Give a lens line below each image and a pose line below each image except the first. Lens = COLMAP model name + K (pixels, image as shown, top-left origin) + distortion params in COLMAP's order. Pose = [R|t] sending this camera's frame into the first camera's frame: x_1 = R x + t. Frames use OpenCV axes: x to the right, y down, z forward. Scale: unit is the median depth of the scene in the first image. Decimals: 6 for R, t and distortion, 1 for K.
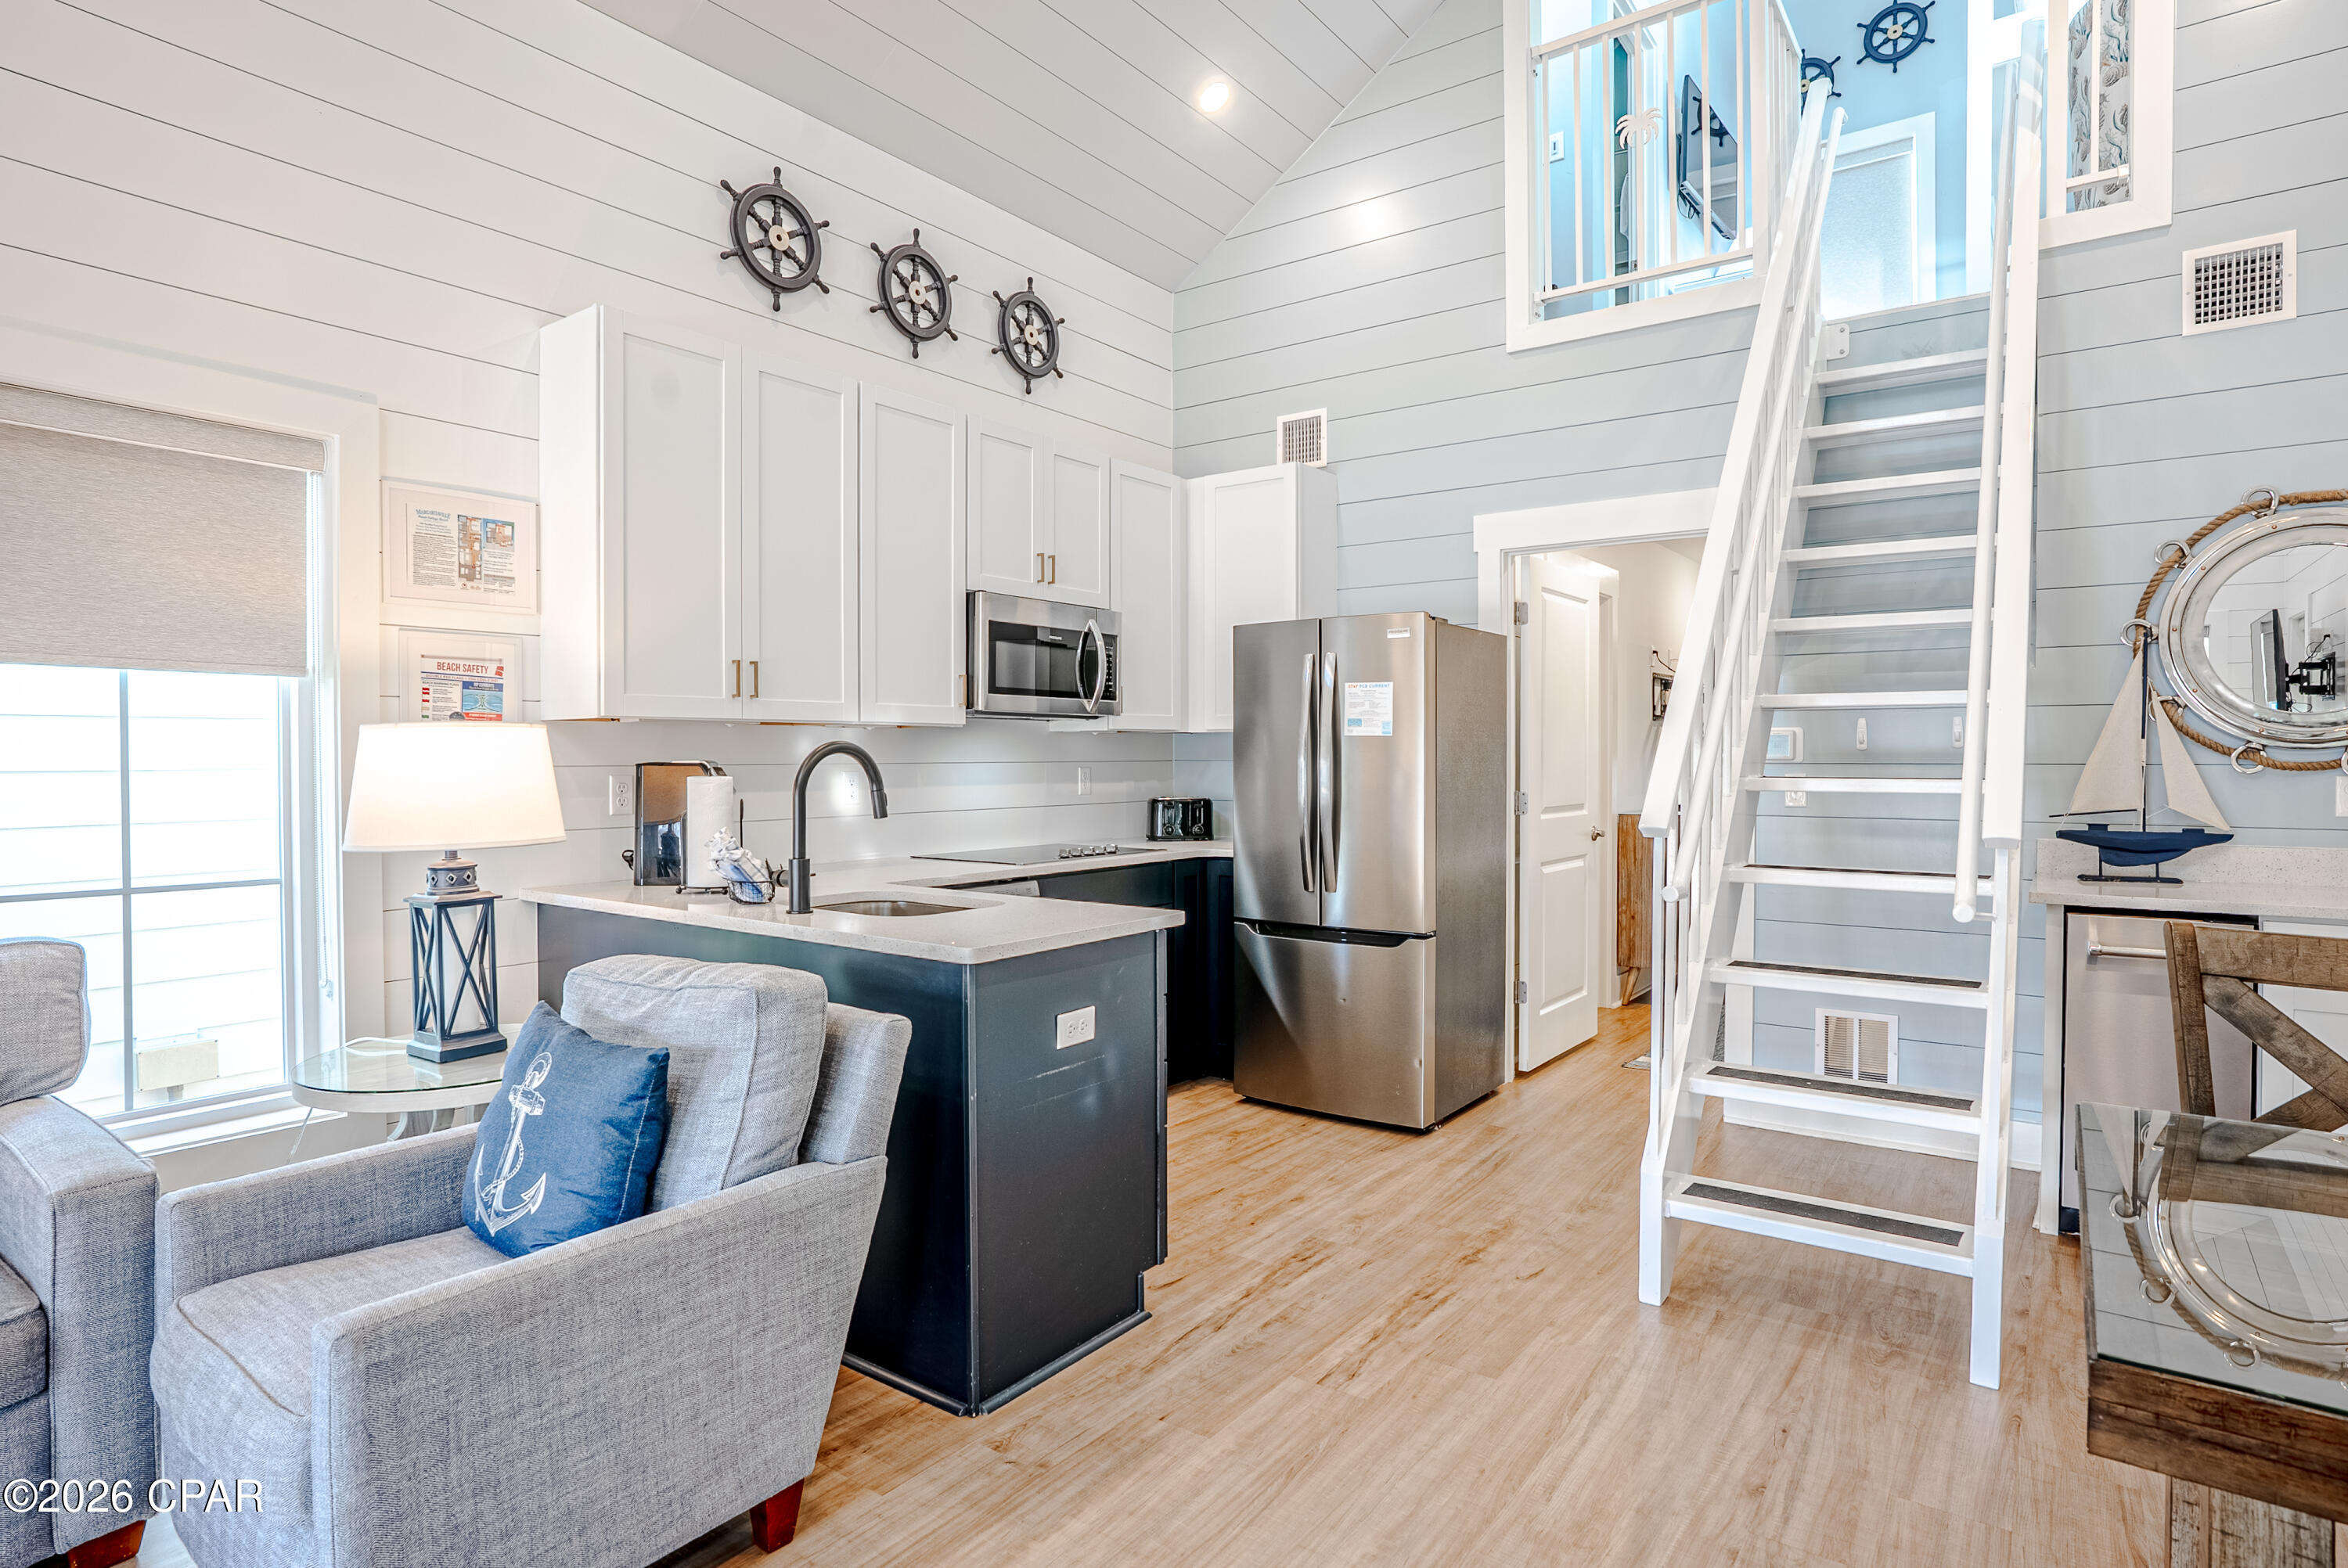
lens RADIAL K [[1260.6, 0, 1195.3], [0, 1260.6, 778.5], [0, 0, 1]] dist [-0.040916, 0.017863]
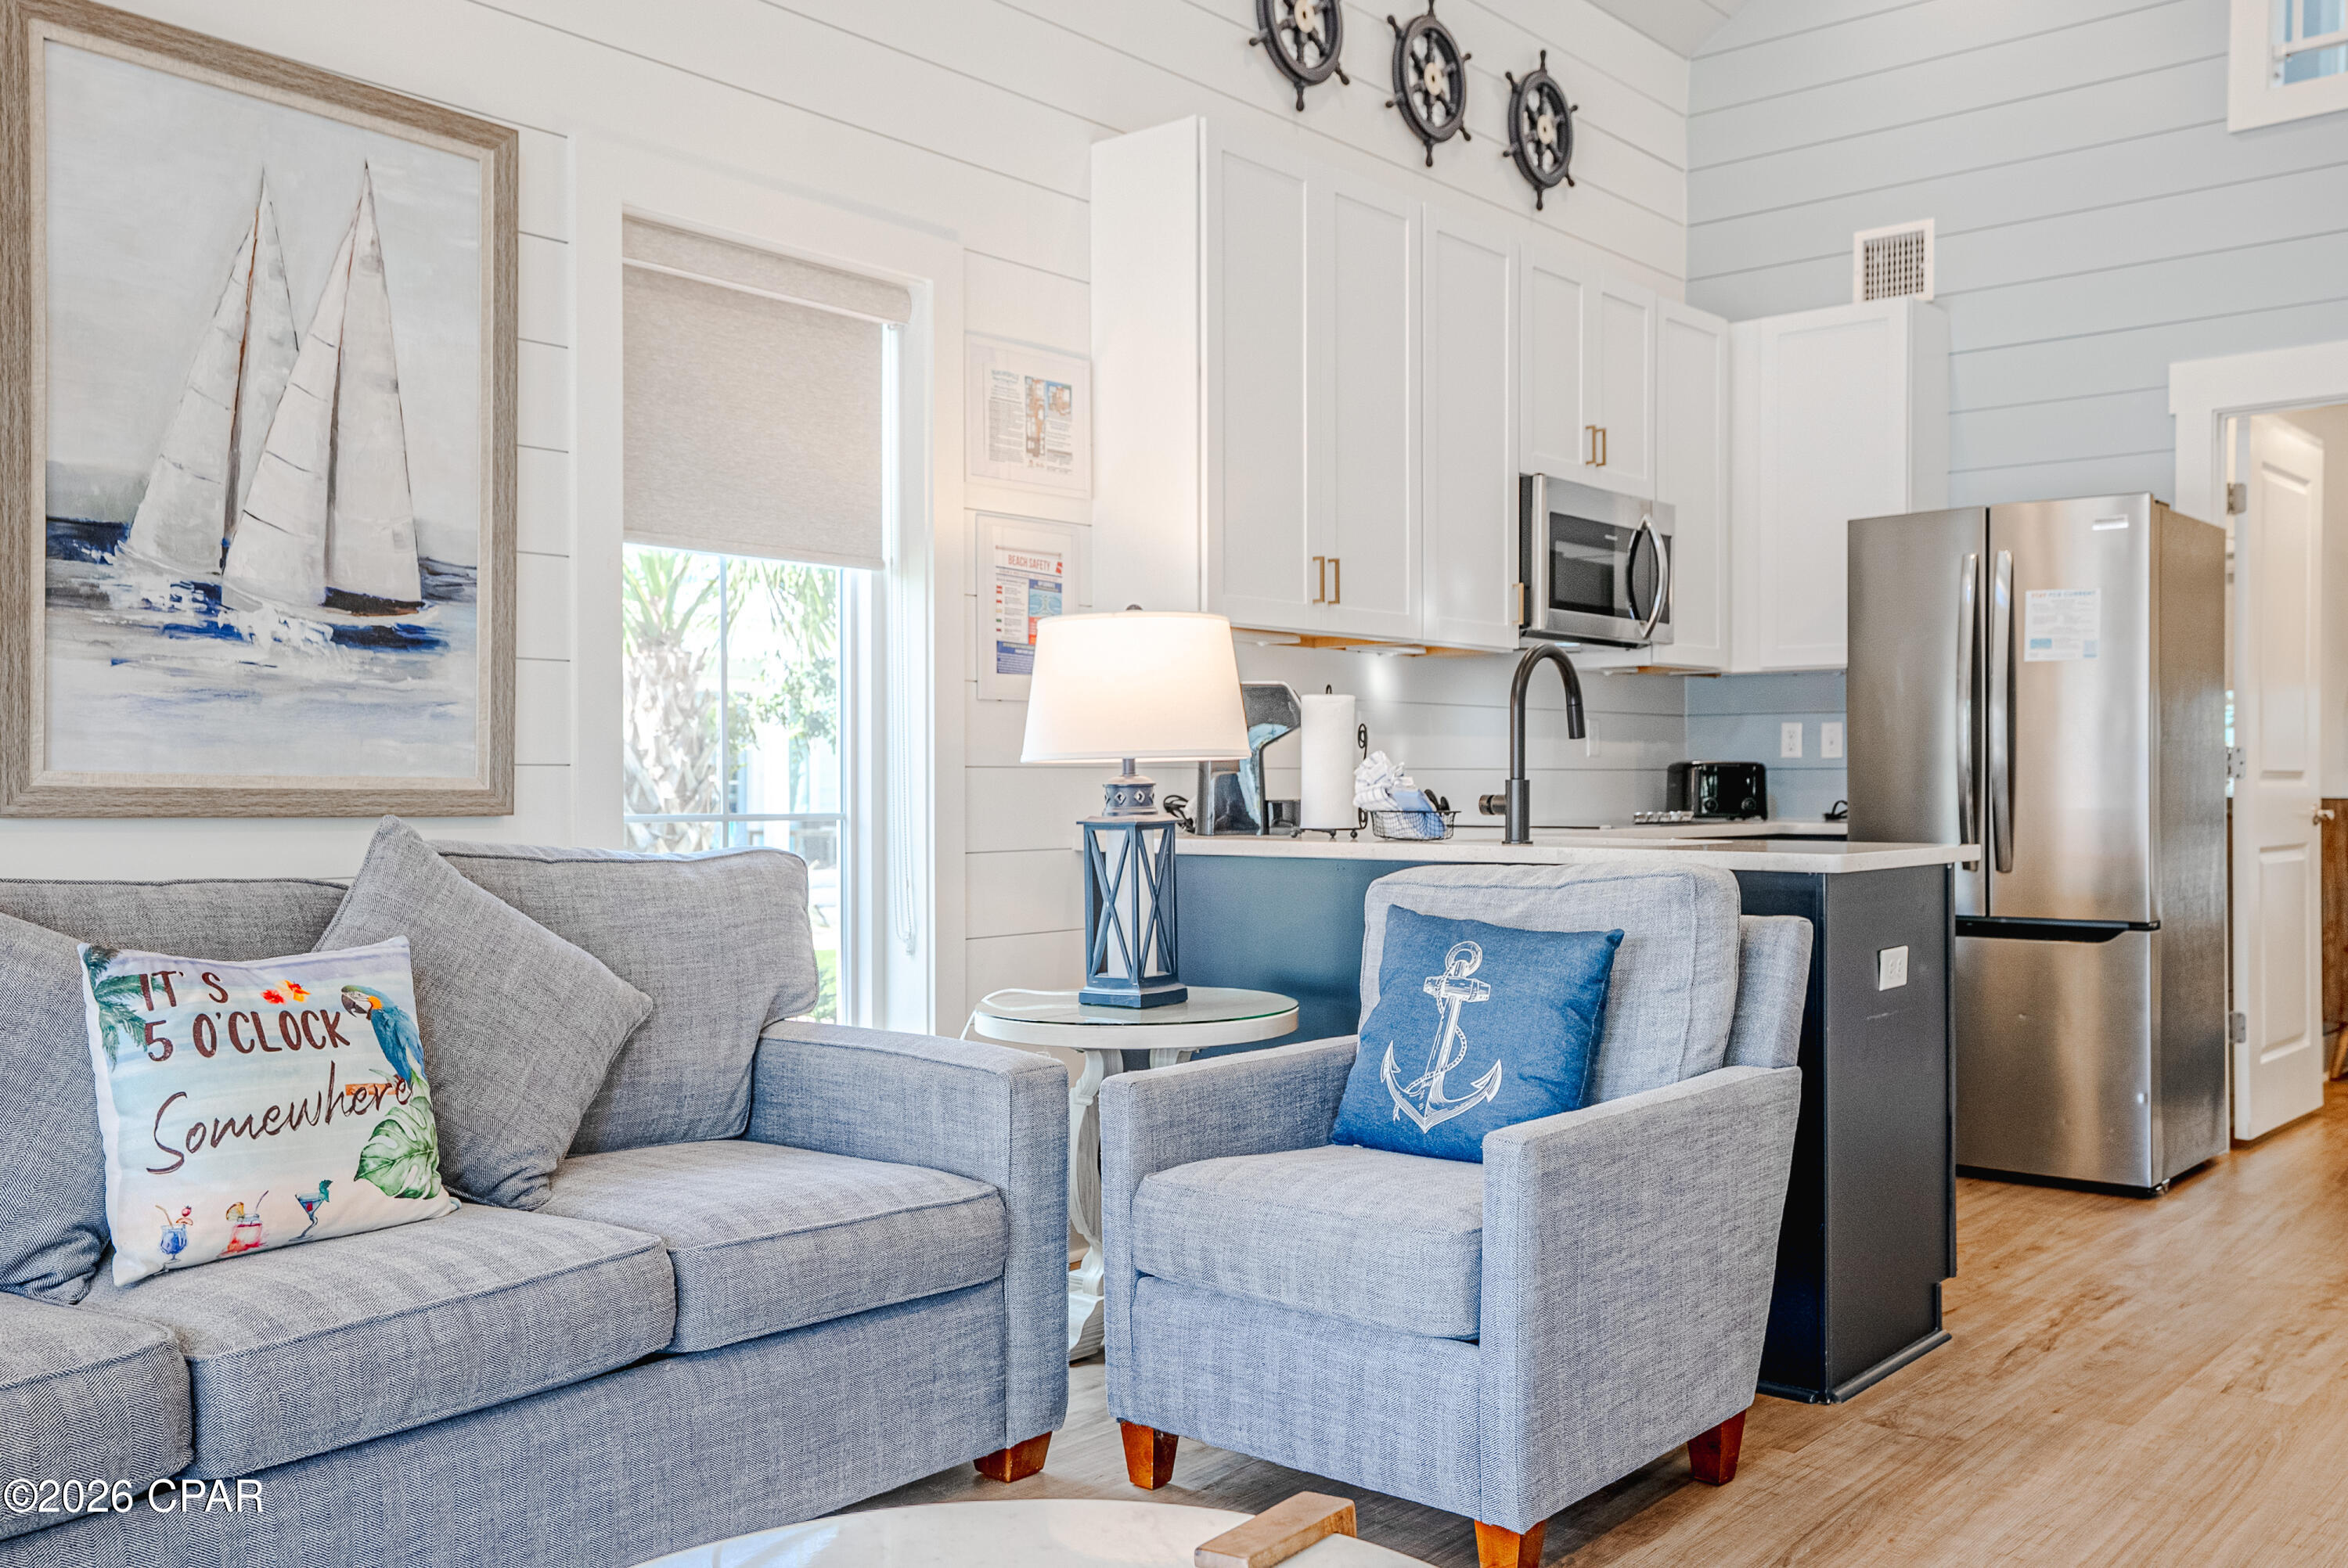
lens RADIAL K [[2066.1, 0, 1207.1], [0, 2066.1, 790.0], [0, 0, 1]] dist [0.029734, 0.066441]
pose [[0.997690, 0.000860, -0.067926, -0.330040], [-0.001662, 0.999930, -0.011754, 0.067306], [0.067911, 0.011839, 0.997621, -0.307570]]
